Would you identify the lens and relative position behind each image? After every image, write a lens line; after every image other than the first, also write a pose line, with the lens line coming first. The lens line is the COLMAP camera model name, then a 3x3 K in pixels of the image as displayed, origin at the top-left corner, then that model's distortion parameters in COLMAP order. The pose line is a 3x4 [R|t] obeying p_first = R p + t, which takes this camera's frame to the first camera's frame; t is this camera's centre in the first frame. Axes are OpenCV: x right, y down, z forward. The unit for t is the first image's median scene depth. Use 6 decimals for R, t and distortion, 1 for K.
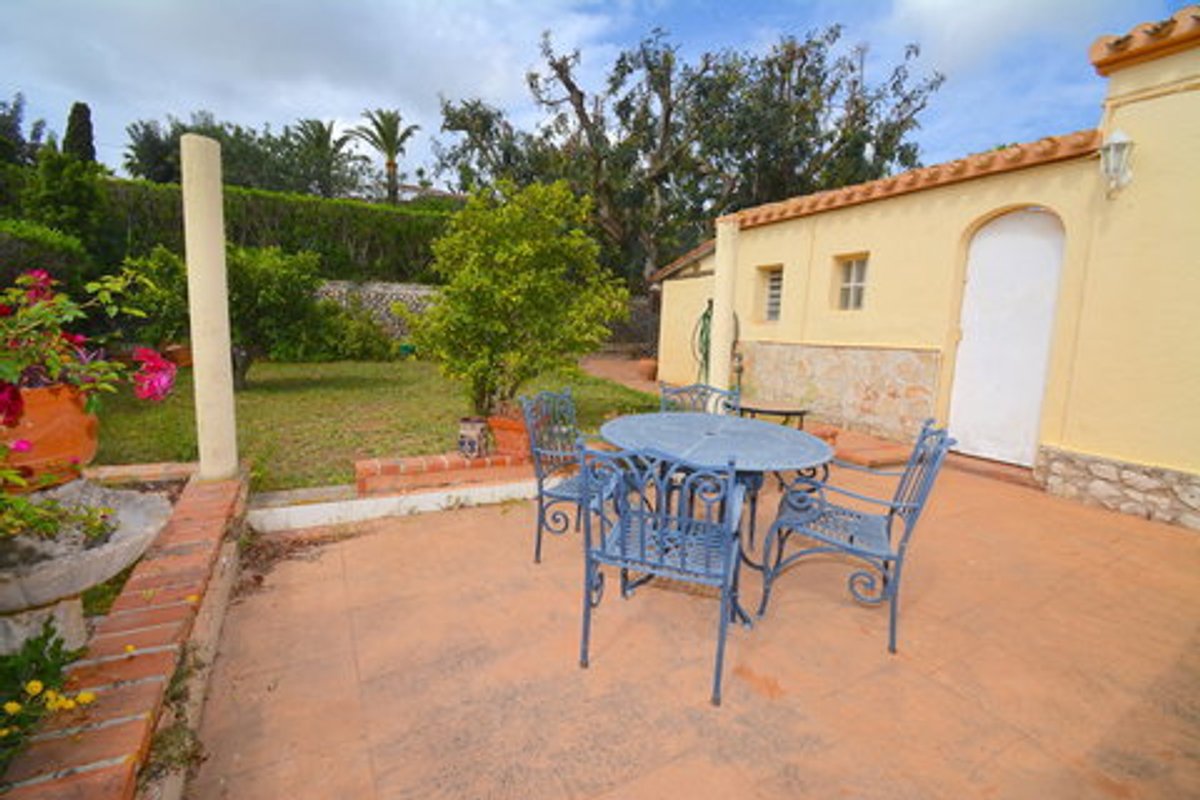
lens RADIAL K [[526.3, 0, 599.2], [0, 526.3, 407.7], [0, 0, 1]] dist [0.001953, -0.015100]
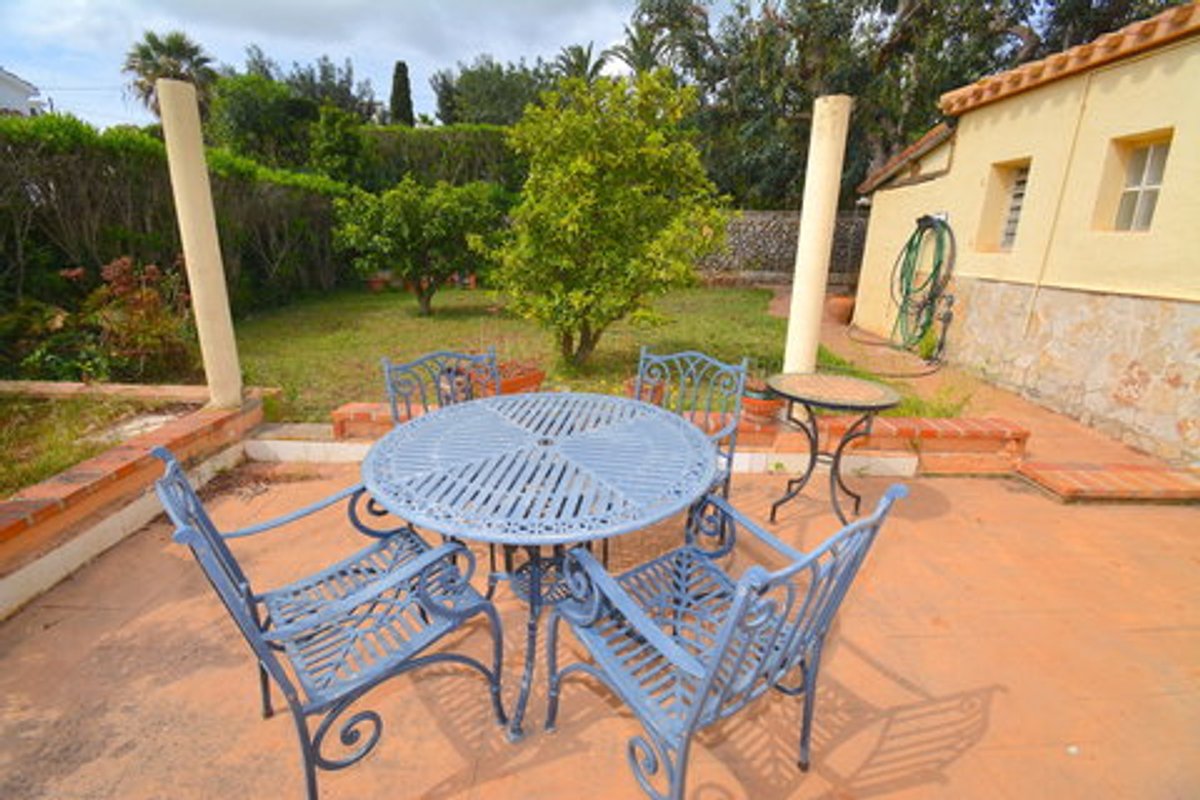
lens RADIAL K [[526.3, 0, 603.2], [0, 526.3, 406.1], [0, 0, 1]] dist [0.001953, -0.015100]
pose [[0.886363, 0.122449, -0.446505, 0.167933], [-0.060827, 0.986832, 0.149878, -0.029072], [0.458977, -0.105687, 0.882140, 0.133765]]
